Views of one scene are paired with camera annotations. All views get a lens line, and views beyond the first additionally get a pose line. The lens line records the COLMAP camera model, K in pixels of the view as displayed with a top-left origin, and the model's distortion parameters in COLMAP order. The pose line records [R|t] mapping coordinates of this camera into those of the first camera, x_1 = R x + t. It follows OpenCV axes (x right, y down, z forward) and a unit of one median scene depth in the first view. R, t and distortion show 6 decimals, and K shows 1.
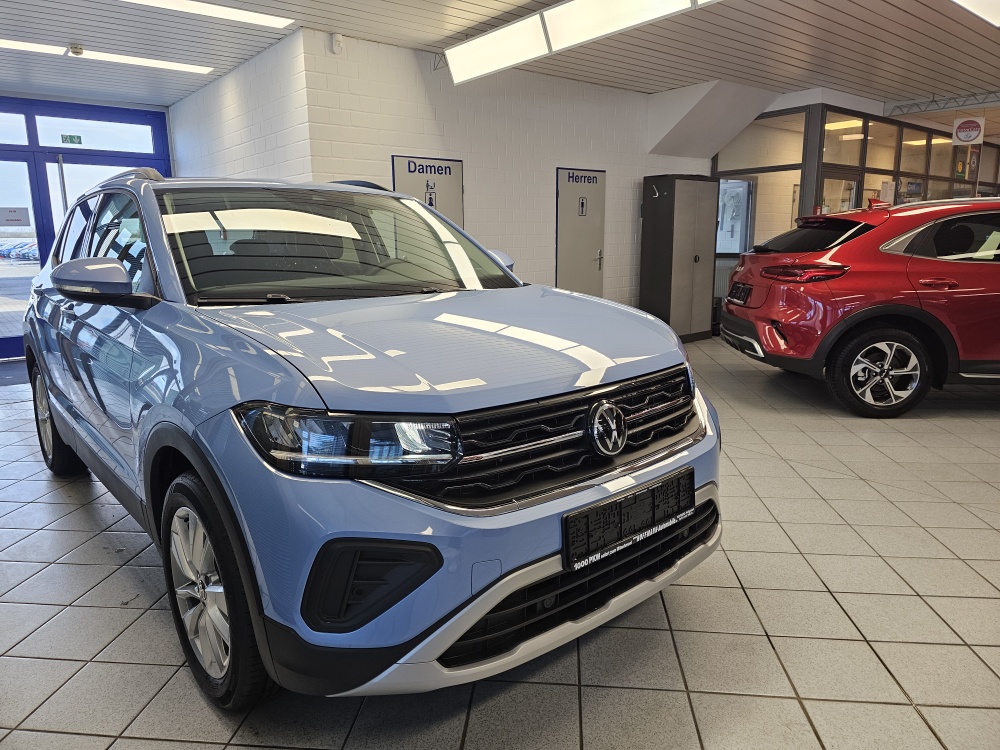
lens RADIAL K [[676.1, 0, 495.1], [0, 676.1, 371.1], [0, 0, 1]] dist [0.051085, -0.041893]
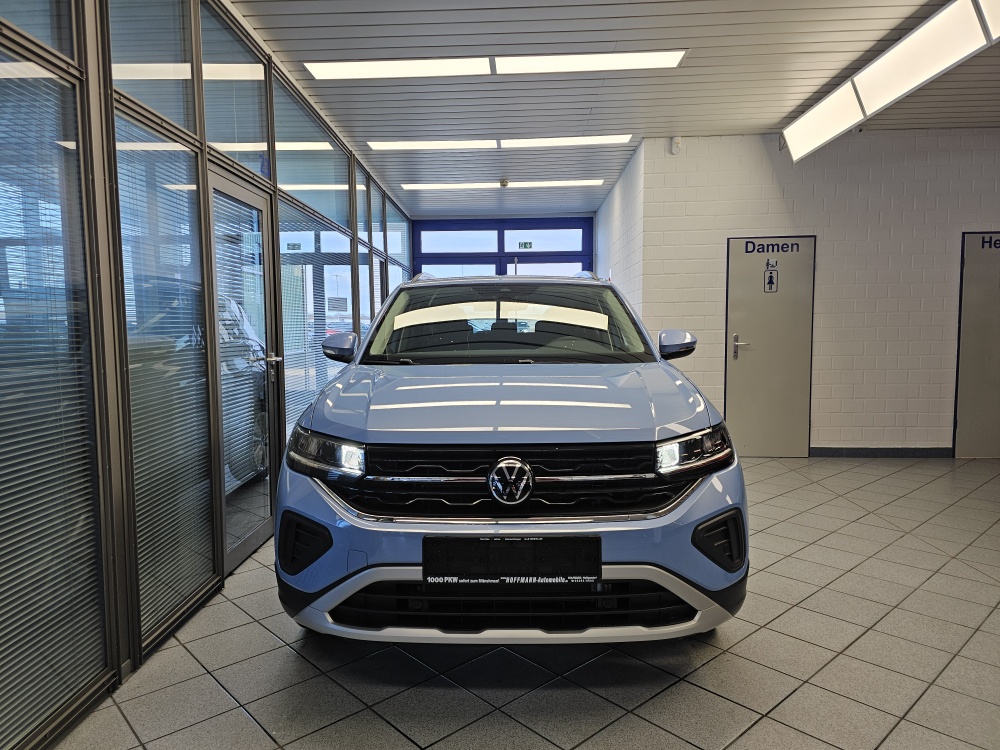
lens RADIAL K [[676.1, 0, 496.4], [0, 676.1, 379.9], [0, 0, 1]] dist [0.051085, -0.041893]
pose [[0.739945, 0.060701, -0.669923, 0.285039], [-0.126908, 0.990633, -0.050413, -0.008038], [0.660588, 0.122321, 0.740717, 0.030855]]
